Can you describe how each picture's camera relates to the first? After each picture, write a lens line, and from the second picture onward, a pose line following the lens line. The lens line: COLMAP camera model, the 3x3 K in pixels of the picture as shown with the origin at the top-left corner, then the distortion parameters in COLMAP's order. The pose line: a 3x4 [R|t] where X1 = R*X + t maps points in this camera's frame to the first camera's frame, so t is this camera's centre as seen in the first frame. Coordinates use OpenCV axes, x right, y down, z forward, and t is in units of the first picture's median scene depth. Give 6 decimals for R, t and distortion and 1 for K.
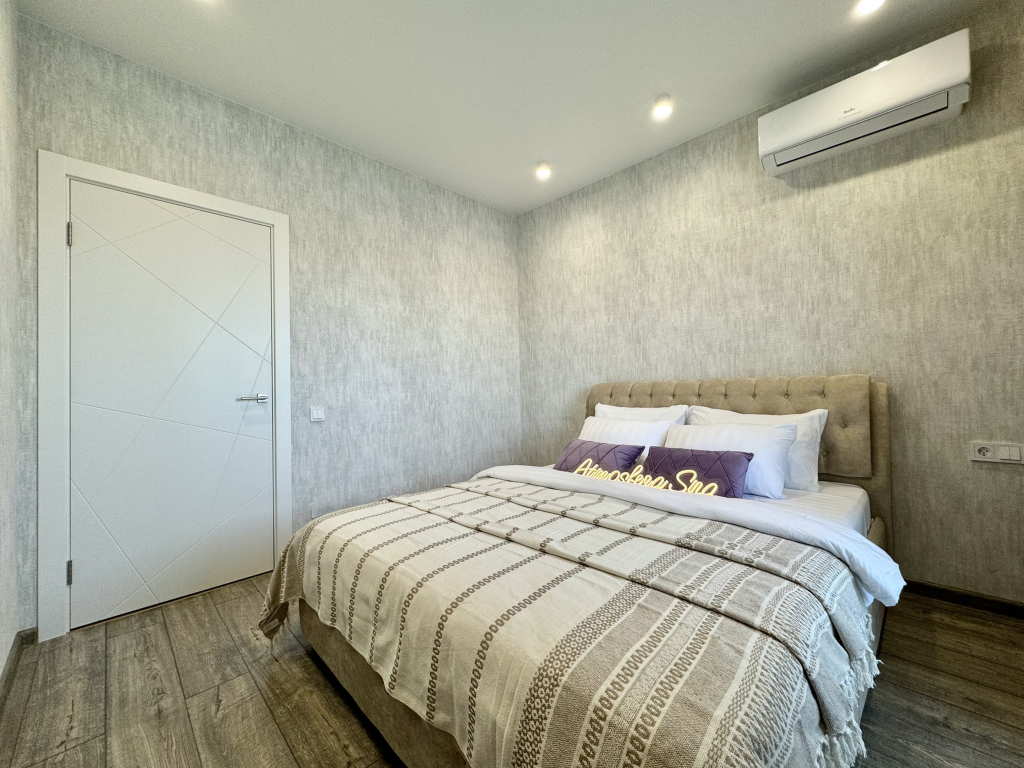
lens RADIAL K [[407.8, 0, 513.7], [0, 407.8, 379.8], [0, 0, 1]] dist [0.000348, -0.000115]
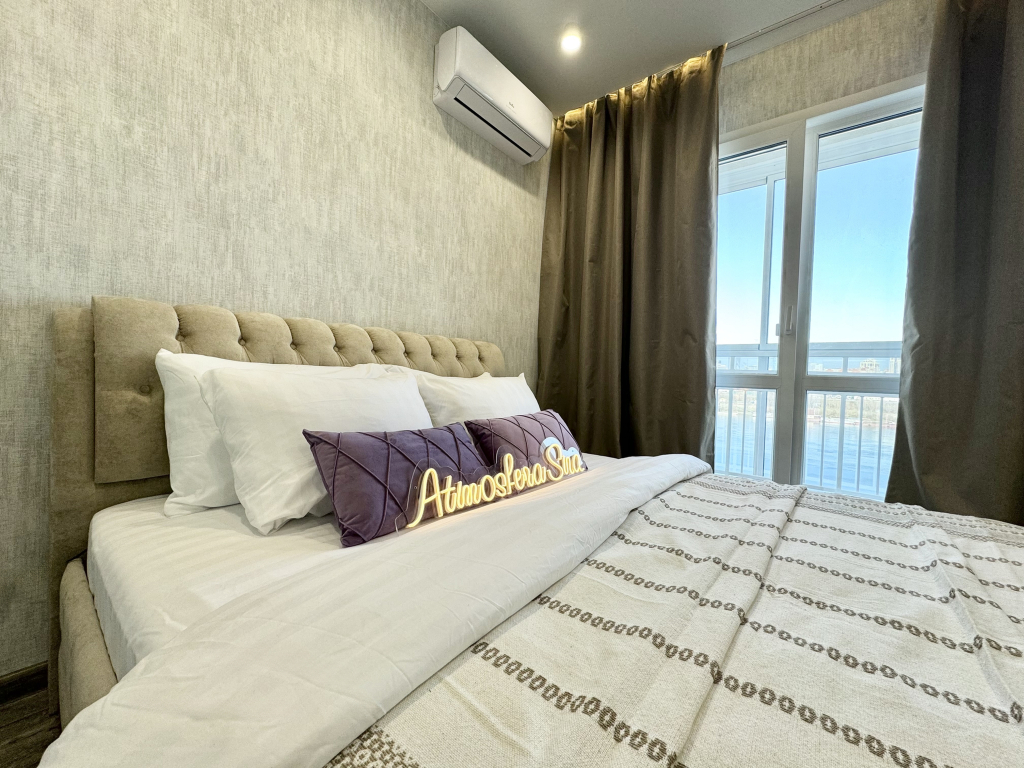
lens RADIAL K [[407.8, 0, 513.8], [0, 407.8, 384.5], [0, 0, 1]] dist [0.000348, -0.000115]
pose [[-0.110331, 0.005007, 0.993882, -0.225029], [-0.047123, 0.998836, -0.010263, 0.092234], [-0.992777, -0.047967, -0.109967, 0.863319]]
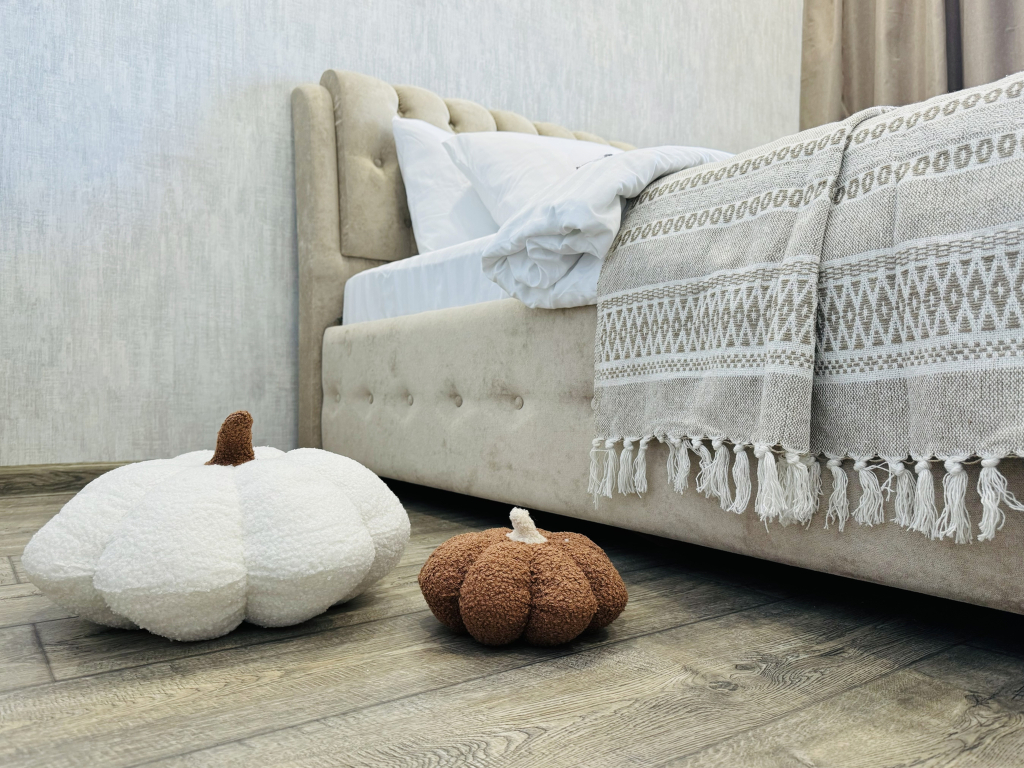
lens RADIAL K [[776.3, 0, 514.0], [0, 776.3, 390.6], [0, 0, 1]] dist [0.029450, -0.047951]
pose [[0.157339, 0.034449, 0.986944, -0.491721], [-0.022451, 0.999258, -0.031299, 0.364718], [-0.987289, -0.017234, 0.157995, 0.945144]]
